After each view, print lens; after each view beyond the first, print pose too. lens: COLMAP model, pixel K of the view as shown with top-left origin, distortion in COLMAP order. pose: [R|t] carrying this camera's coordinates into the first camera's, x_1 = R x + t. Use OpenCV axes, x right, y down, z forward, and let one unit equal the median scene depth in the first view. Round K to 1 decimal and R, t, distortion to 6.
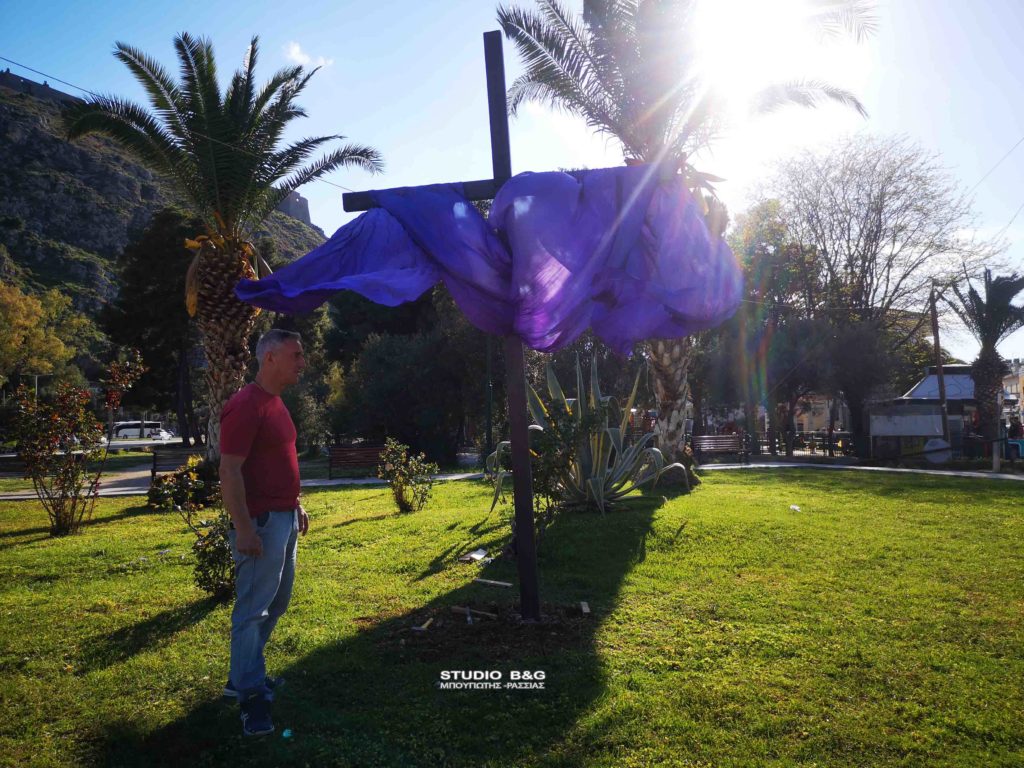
lens RADIAL K [[796.4, 0, 512.0], [0, 796.4, 384.0], [0, 0, 1]] dist [0.081532, -0.081758]
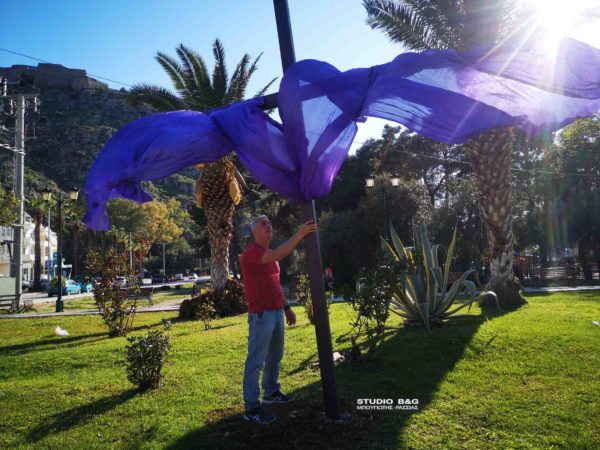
lens RADIAL K [[466.6, 0, 300.0], [0, 466.6, 225.0], [0, 0, 1]] dist [0.081532, -0.081758]
pose [[0.966384, -0.048490, -0.252490, 0.066600], [0.040229, 0.998476, -0.037782, 0.001788], [0.253937, 0.026355, 0.966862, 0.085276]]
